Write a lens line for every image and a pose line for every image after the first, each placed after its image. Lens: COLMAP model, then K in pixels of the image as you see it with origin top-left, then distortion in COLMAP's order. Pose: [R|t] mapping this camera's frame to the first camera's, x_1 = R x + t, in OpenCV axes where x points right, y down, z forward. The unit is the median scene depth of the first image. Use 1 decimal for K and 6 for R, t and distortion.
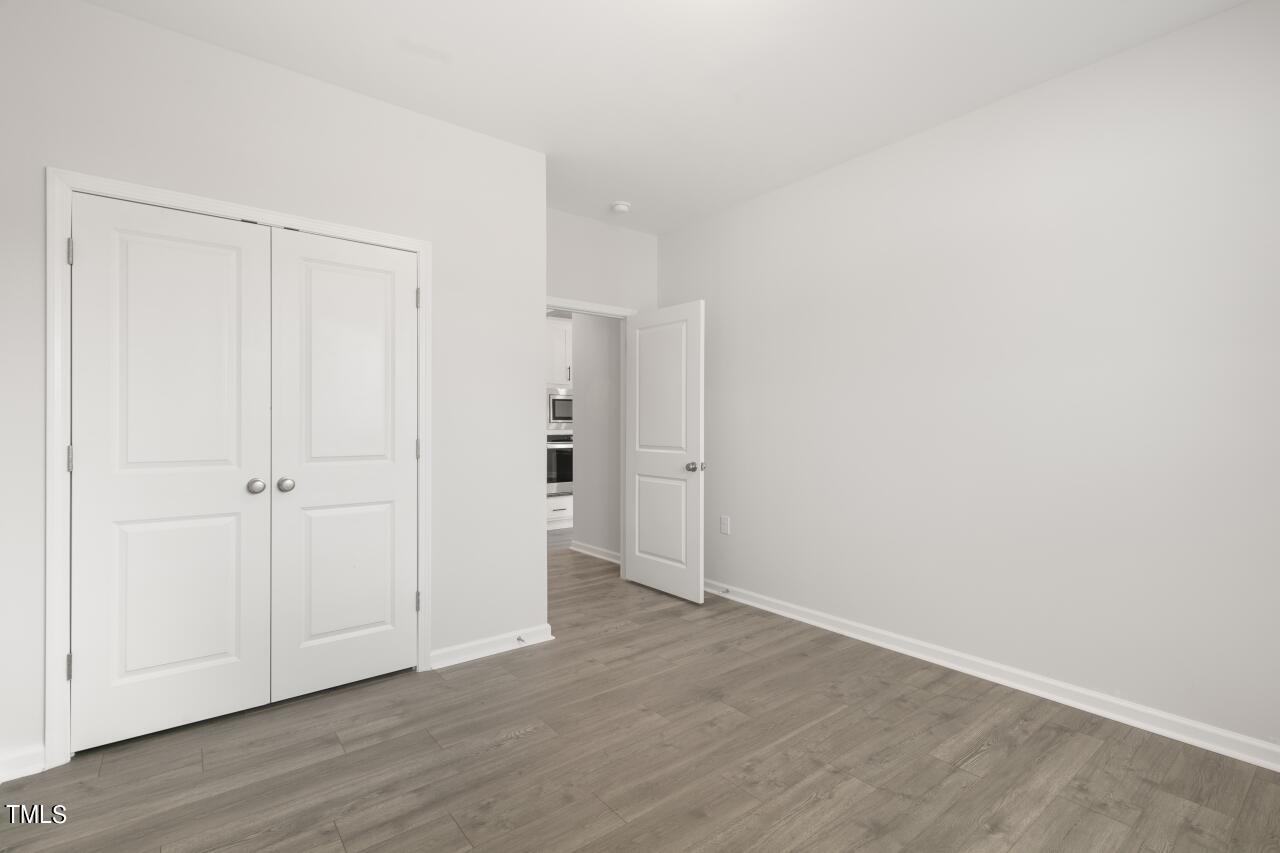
lens RADIAL K [[586.5, 0, 644.2], [0, 586.5, 428.5], [0, 0, 1]] dist [-0.001436, -0.000014]
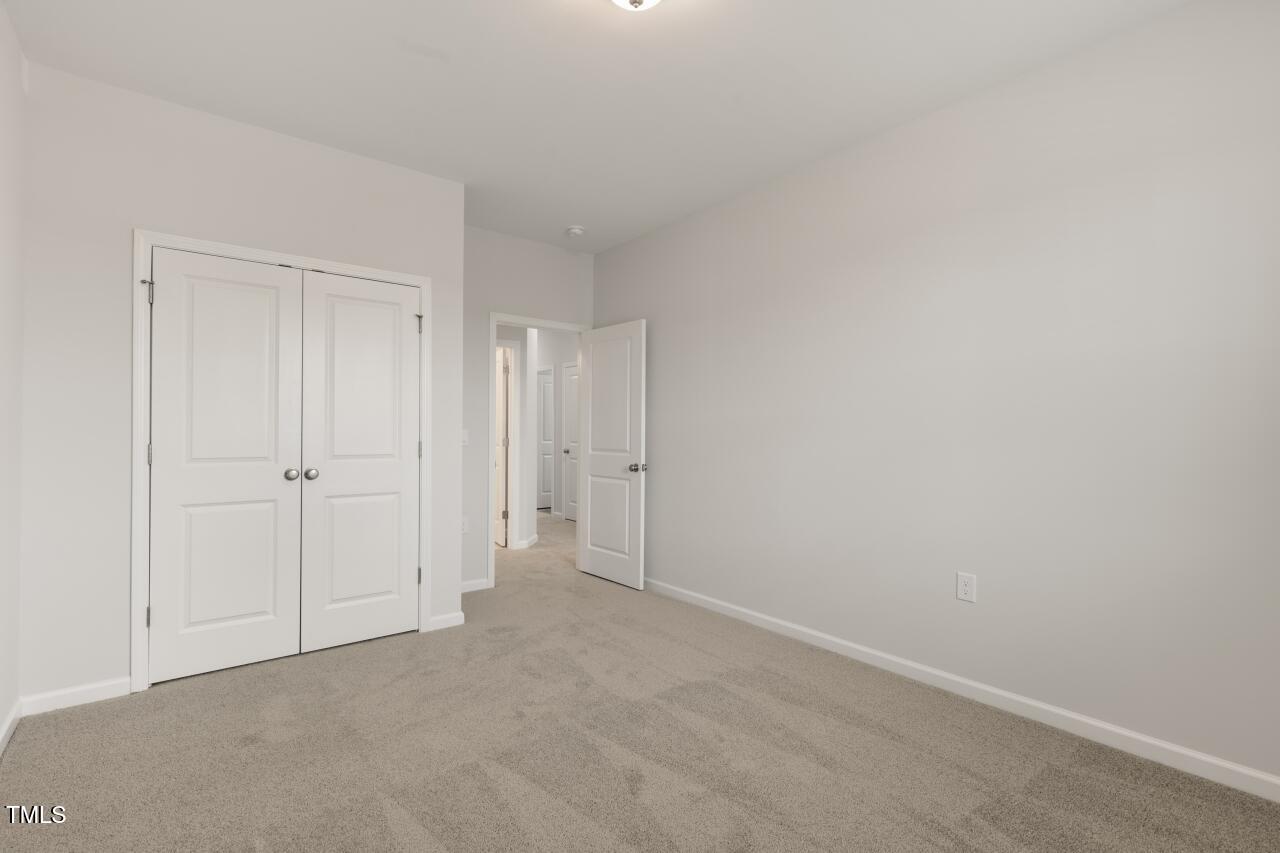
lens RADIAL K [[448.7, 0, 639.6], [0, 448.7, 431.5], [0, 0, 1]] dist [-0.015813, -0.000060]
pose [[0.994117, 0.003650, -0.108246, 0.188047], [-0.004124, 0.999983, -0.004158, -0.000502], [0.108229, 0.004580, 0.994115, 0.153874]]
